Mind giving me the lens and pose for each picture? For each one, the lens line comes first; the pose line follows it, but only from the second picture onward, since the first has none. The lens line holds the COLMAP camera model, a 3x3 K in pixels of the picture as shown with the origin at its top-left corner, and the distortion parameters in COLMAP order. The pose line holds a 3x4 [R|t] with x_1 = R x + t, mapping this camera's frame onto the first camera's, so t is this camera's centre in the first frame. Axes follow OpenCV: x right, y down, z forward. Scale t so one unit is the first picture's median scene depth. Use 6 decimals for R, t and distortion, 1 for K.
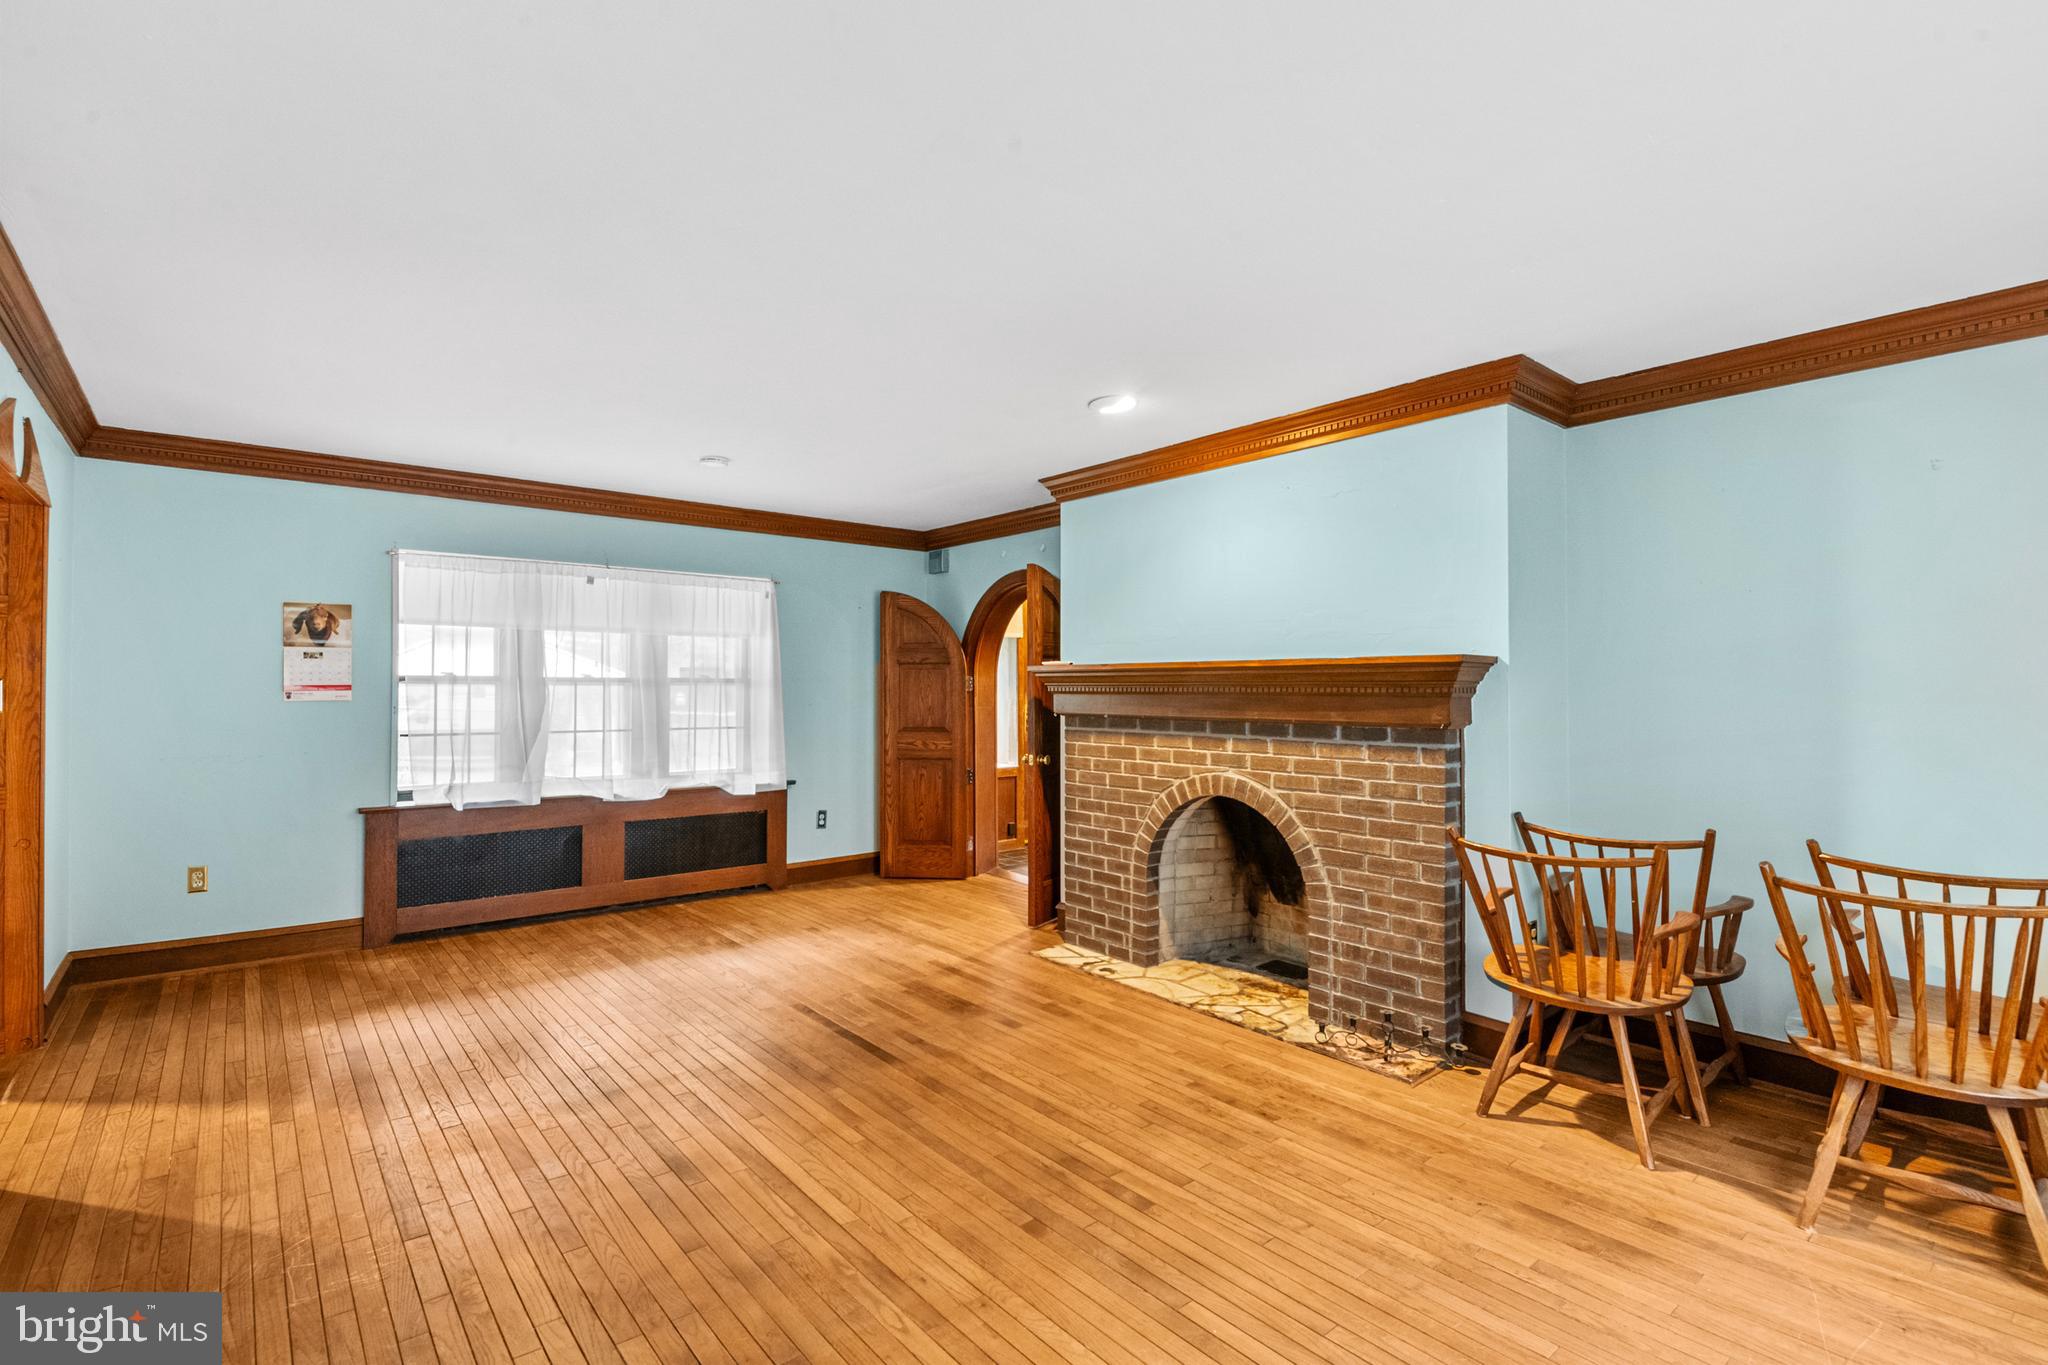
lens RADIAL K [[948.9, 0, 1006.8], [0, 948.9, 676.2], [0, 0, 1]] dist [0.001321, -0.011024]
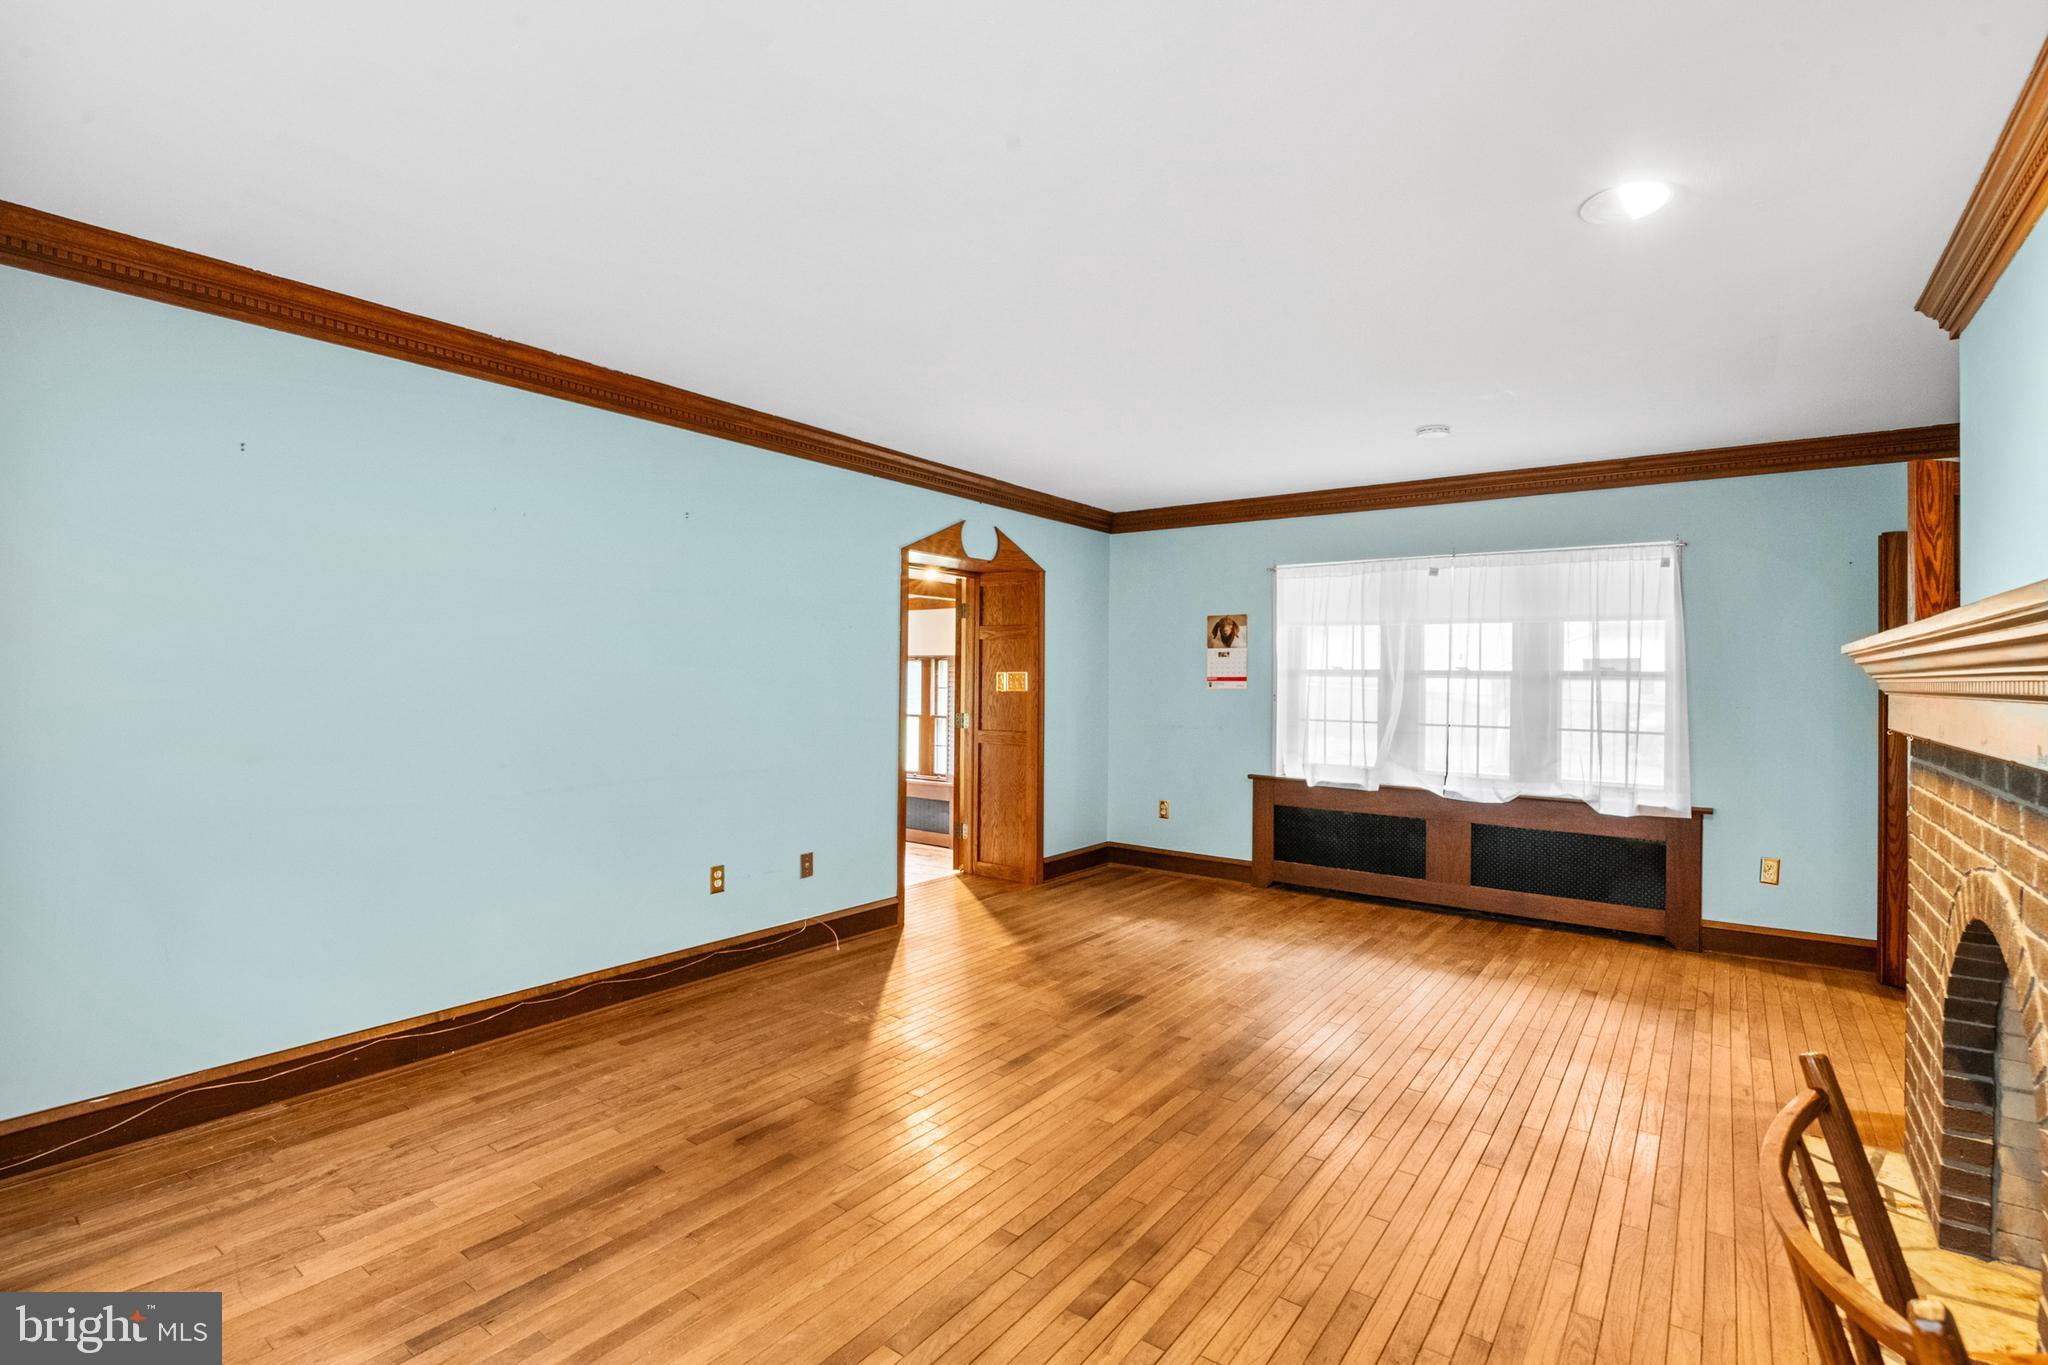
lens RADIAL K [[948.9, 0, 1006.8], [0, 948.9, 676.2], [0, 0, 1]] dist [0.001321, -0.011024]
pose [[0.236649, 0.000644, -0.971595, 0.452438], [0.002144, 0.999997, 0.001186, 0.005644], [0.971593, -0.002364, 0.236646, 0.366805]]
